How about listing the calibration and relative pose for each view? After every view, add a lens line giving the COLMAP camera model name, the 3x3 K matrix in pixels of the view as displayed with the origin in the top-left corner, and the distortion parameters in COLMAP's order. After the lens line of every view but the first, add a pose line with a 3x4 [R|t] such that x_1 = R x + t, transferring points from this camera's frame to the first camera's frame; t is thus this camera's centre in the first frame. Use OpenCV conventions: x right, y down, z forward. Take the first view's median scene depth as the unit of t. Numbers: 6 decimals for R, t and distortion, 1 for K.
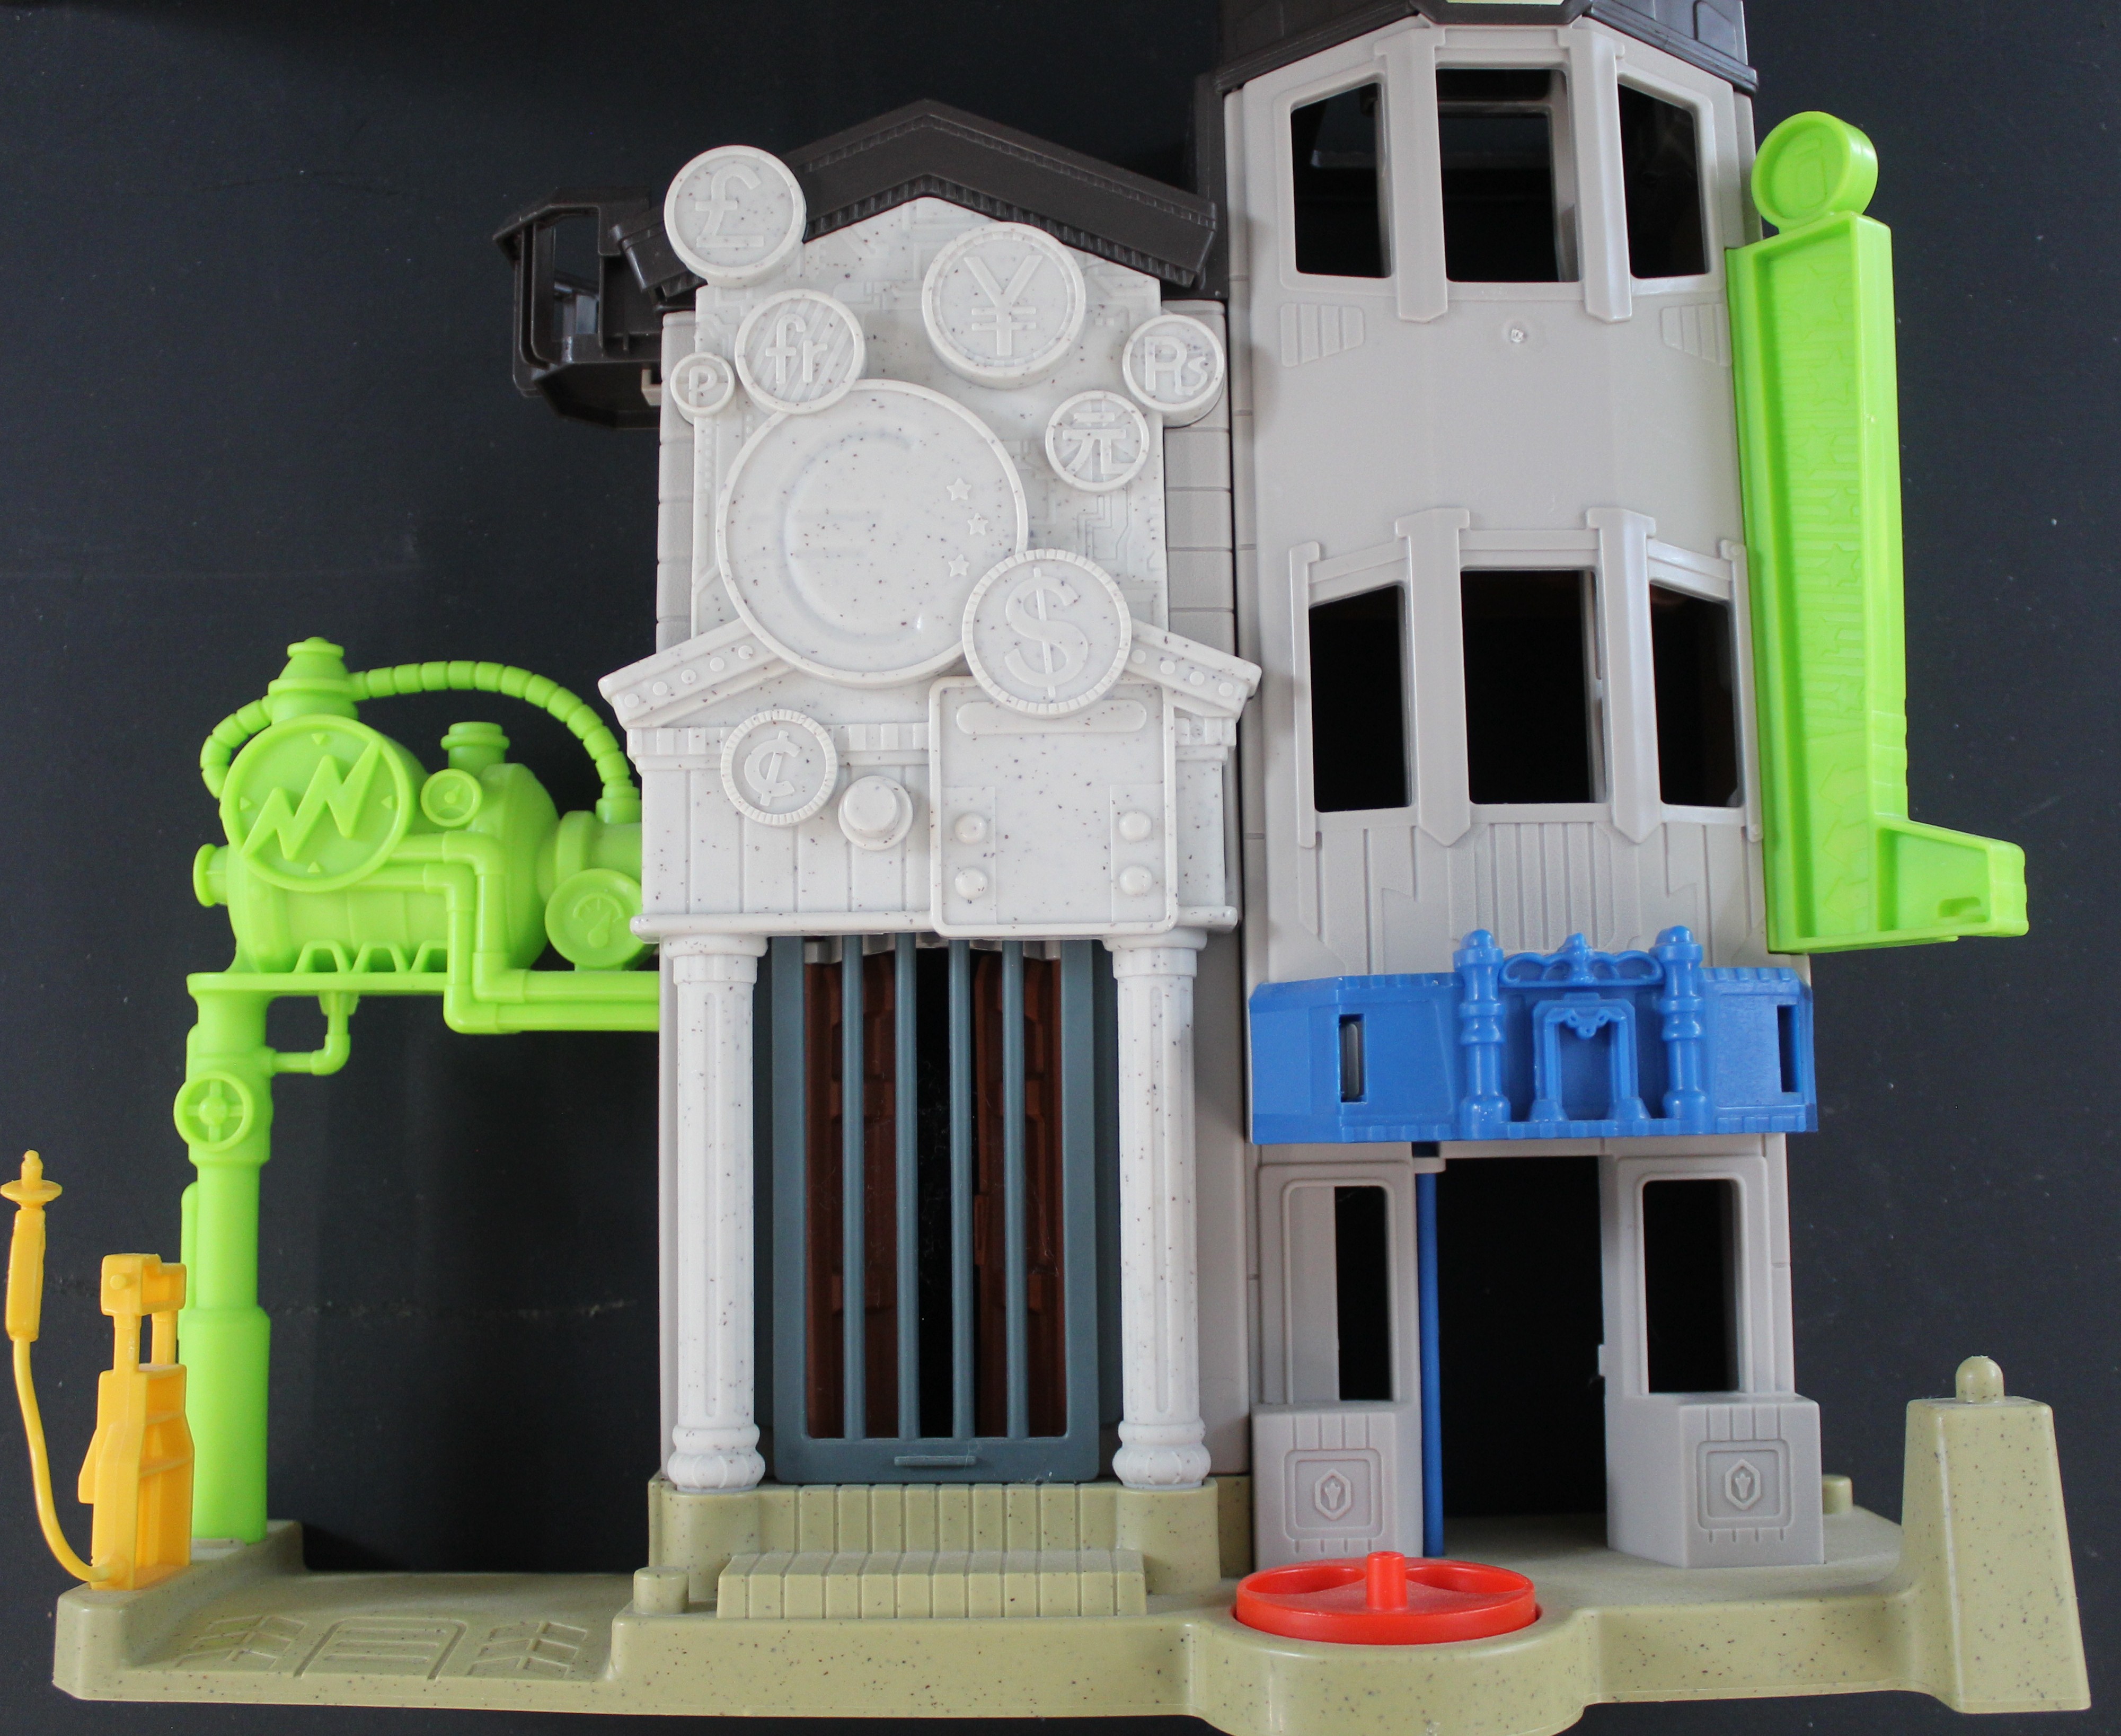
lens RADIAL K [[2150.4, 0, 1069.2], [0, 2150.4, 869.8], [0, 0, 1]] dist [-0.112889, 0.000000]
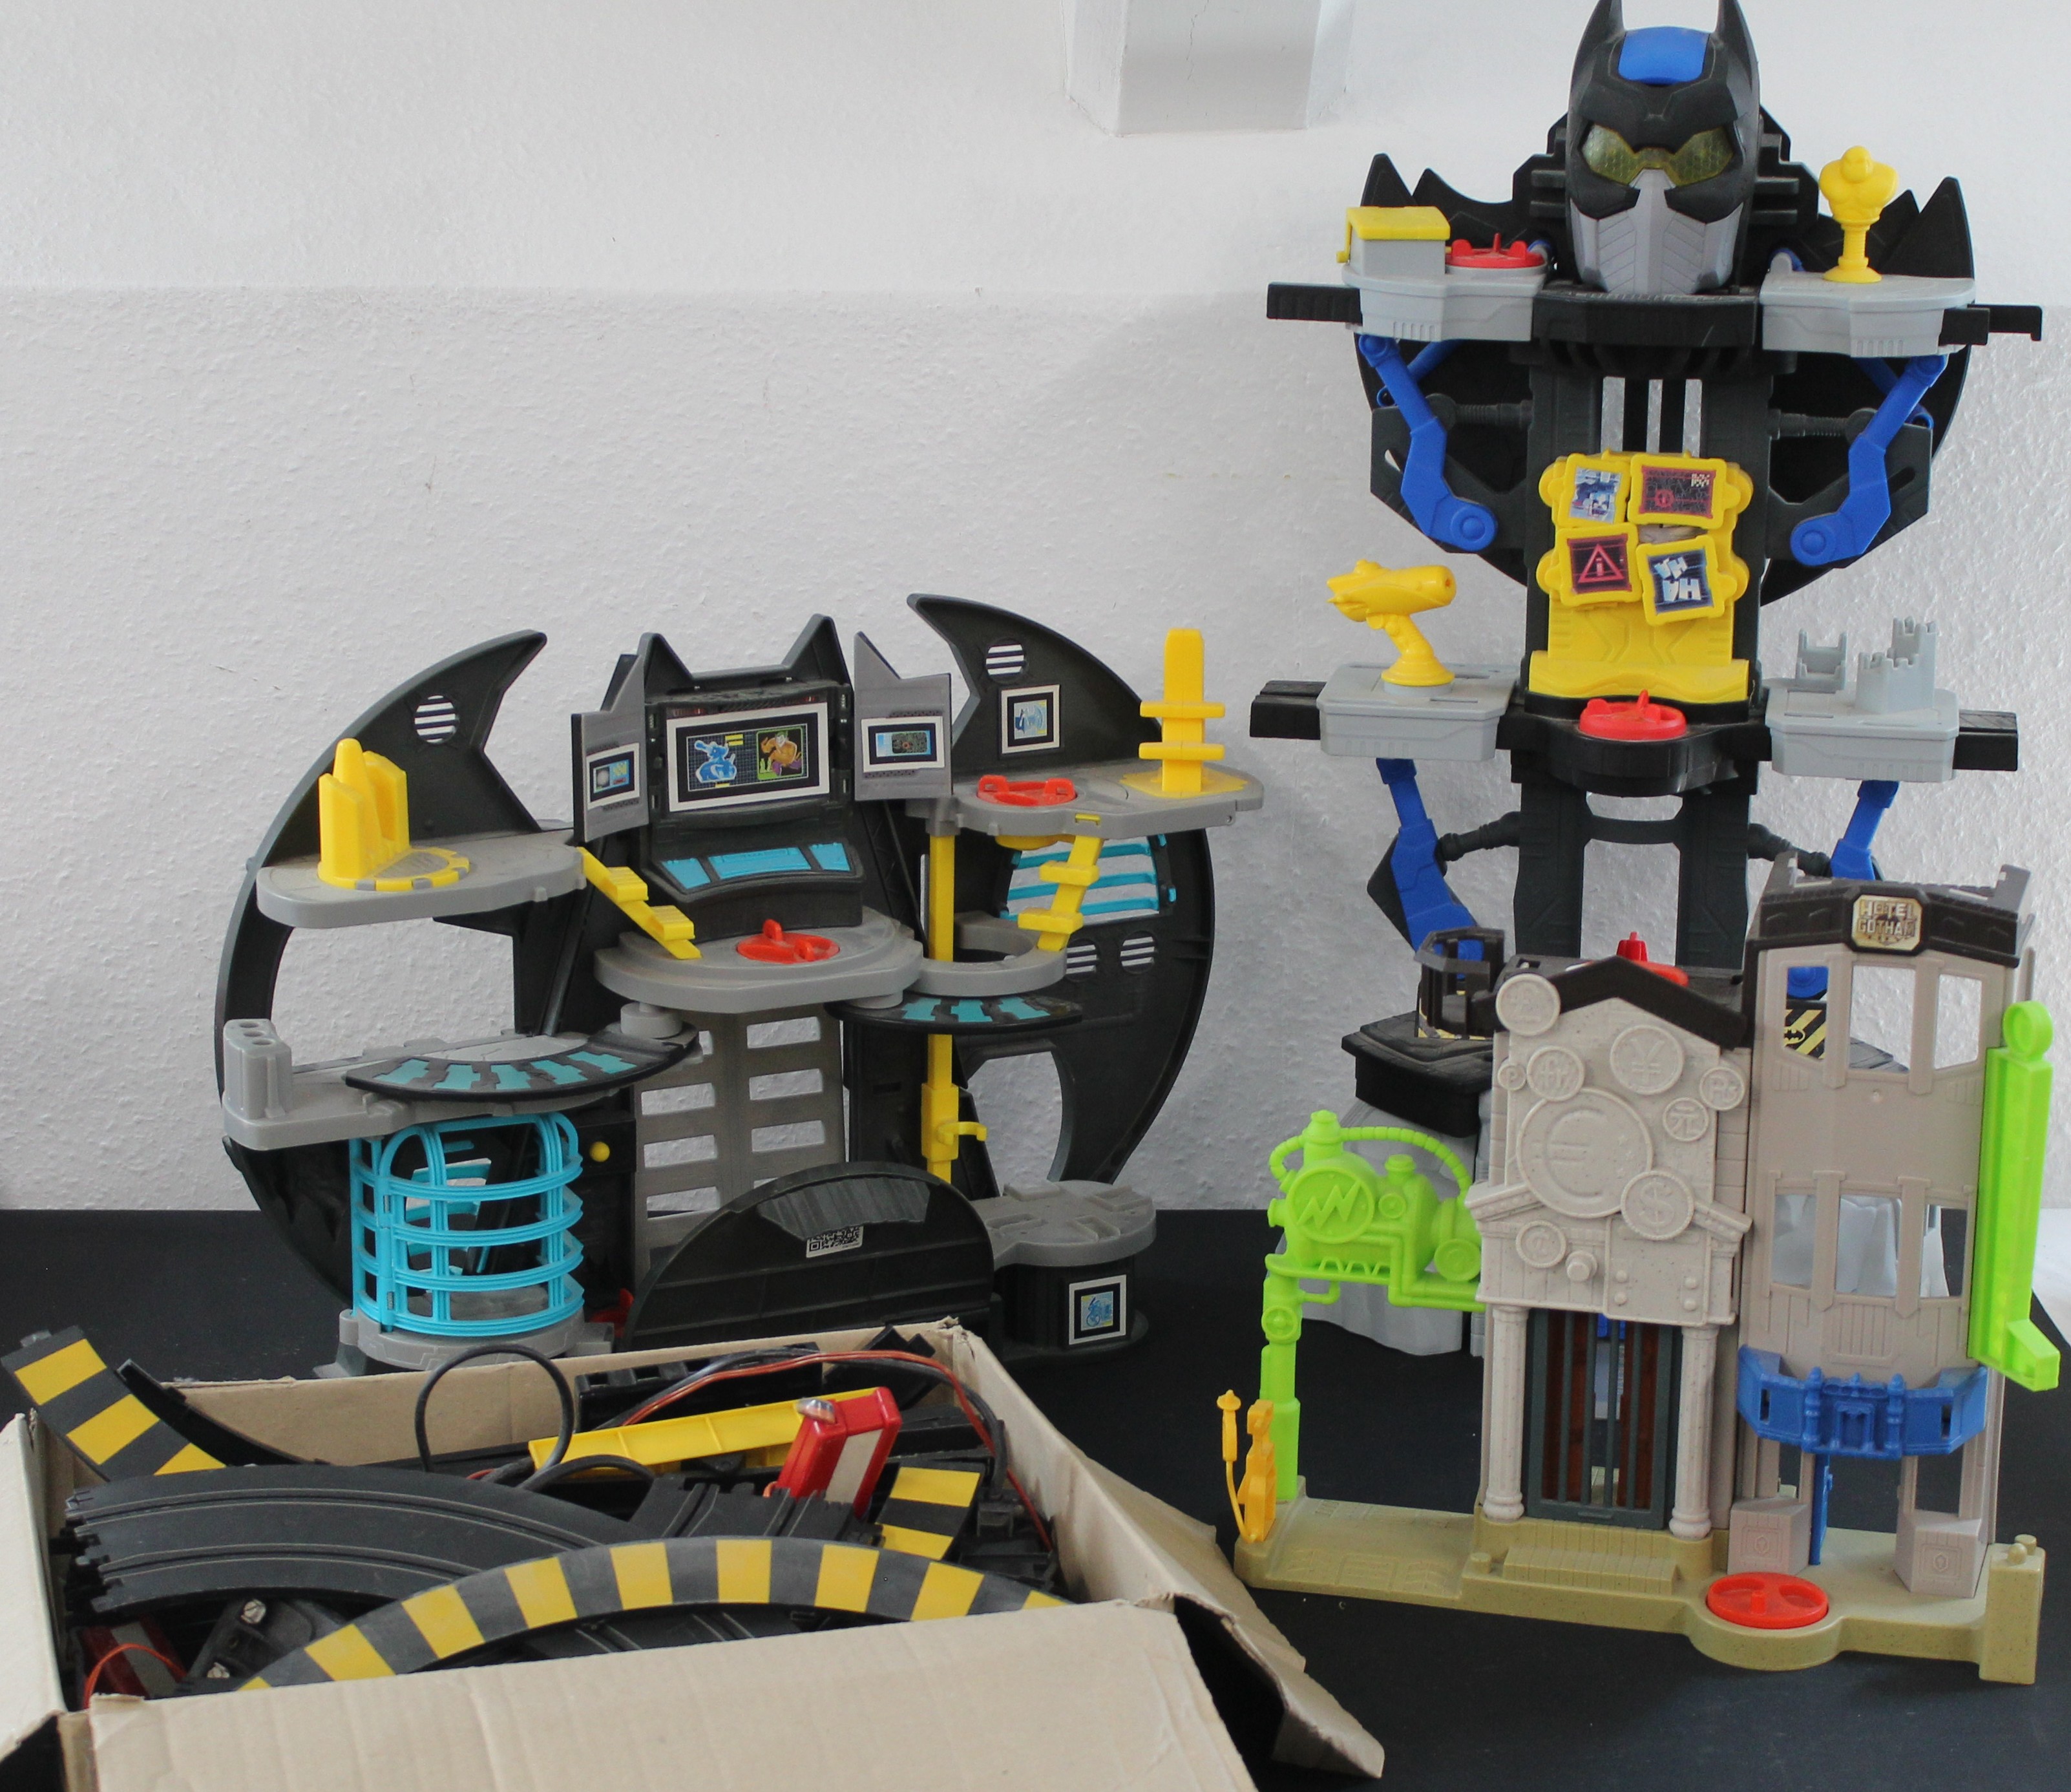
lens RADIAL K [[4147.6, 0, 1046.0], [0, 4147.6, 908.4], [0, 0, 1]] dist [-0.075150, 0.000000]
pose [[0.969320, 0.079898, -0.232453, 0.361498], [0.009918, 0.932213, 0.361774, -2.022943], [0.245601, -0.352980, 0.902821, -3.076116]]
